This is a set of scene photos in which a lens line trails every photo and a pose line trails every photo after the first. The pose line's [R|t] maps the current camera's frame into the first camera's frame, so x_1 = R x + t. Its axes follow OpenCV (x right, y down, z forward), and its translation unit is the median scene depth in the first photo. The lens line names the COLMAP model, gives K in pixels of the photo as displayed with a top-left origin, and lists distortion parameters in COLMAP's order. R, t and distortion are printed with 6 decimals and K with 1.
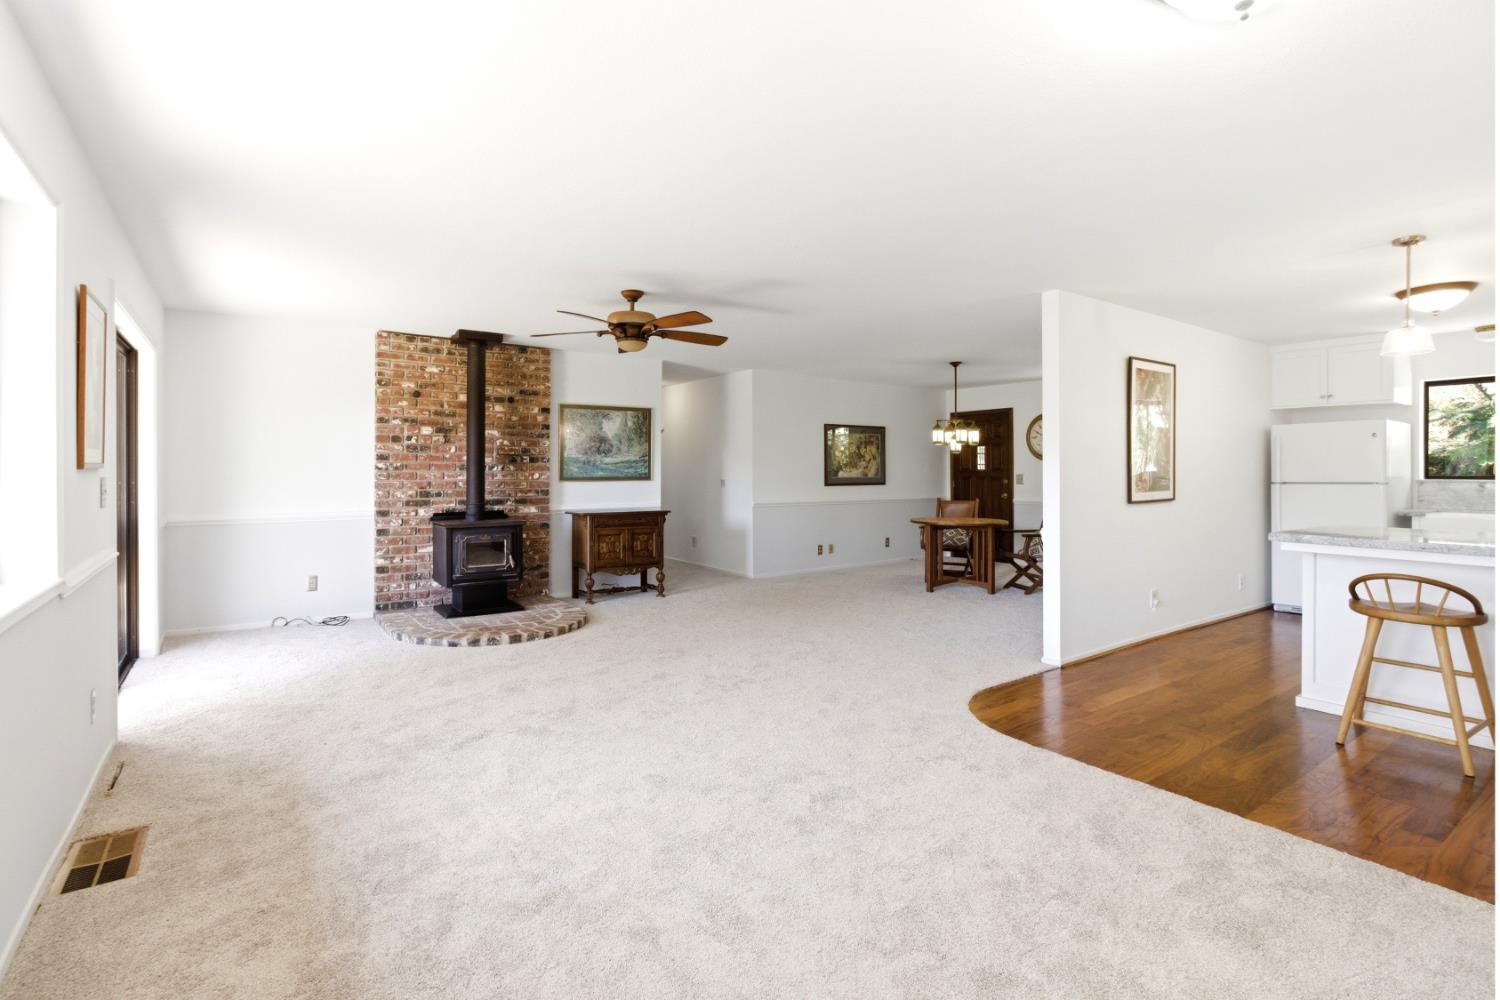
lens RADIAL K [[698.3, 0, 756.0], [0, 698.3, 472.7], [0, 0, 1]] dist [-0.008301, 0.002354]
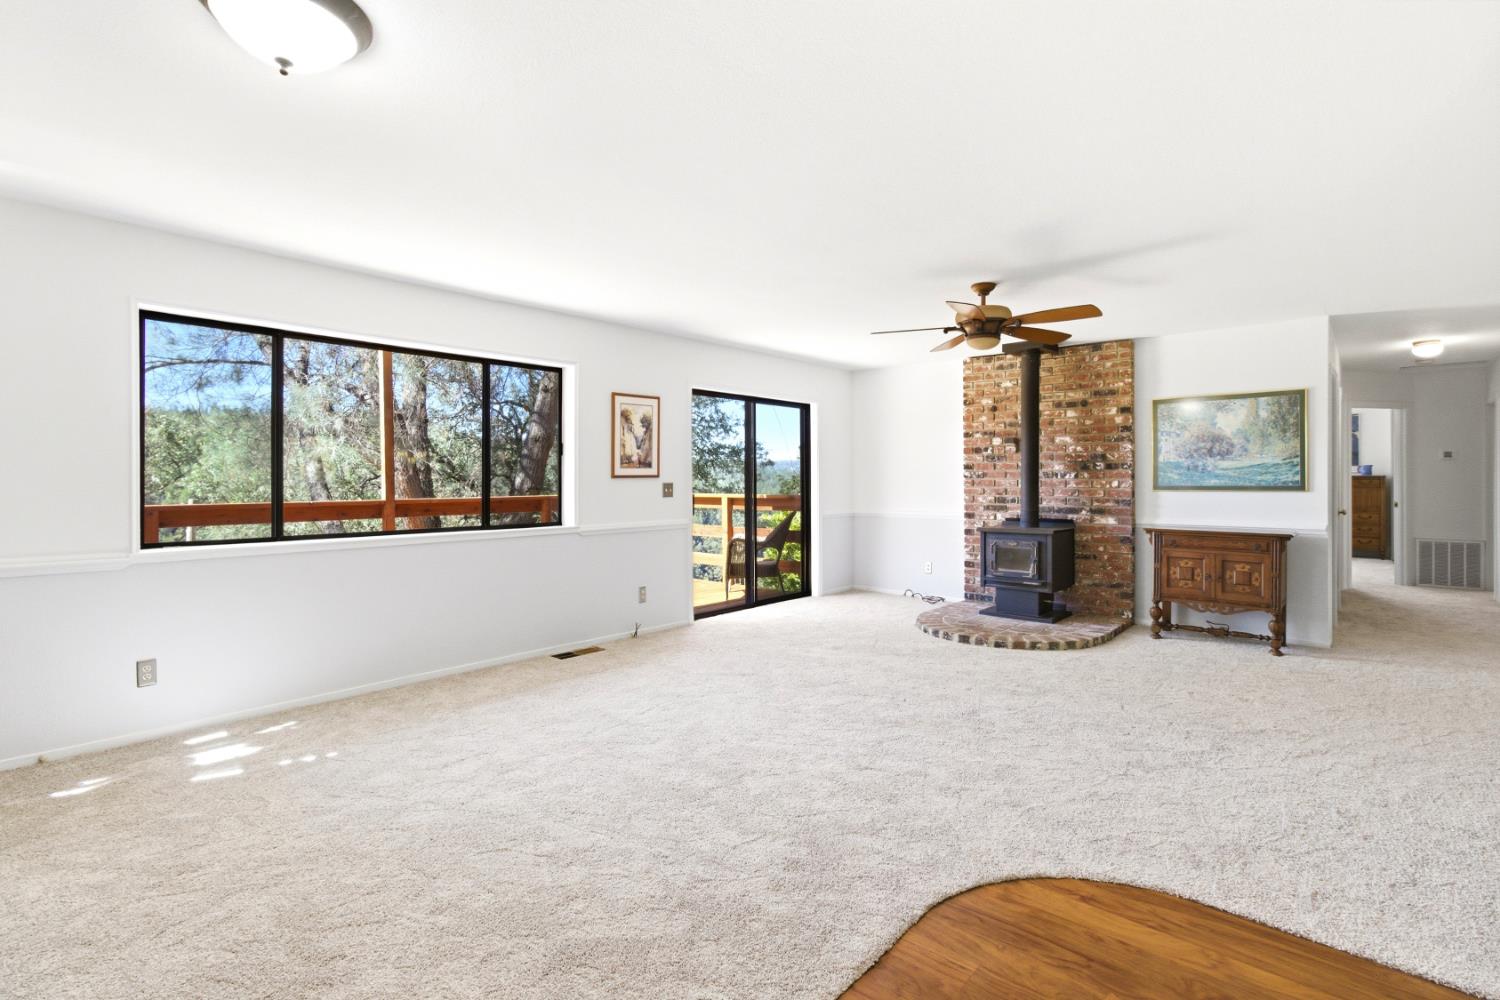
lens RADIAL K [[698.3, 0, 751.7], [0, 698.3, 486.3], [0, 0, 1]] dist [-0.008301, 0.002354]
pose [[0.246646, 0.008484, -0.969069, 0.479058], [-0.000464, 0.999963, 0.008636, 0.000113], [0.969106, -0.001680, 0.246641, 0.350850]]
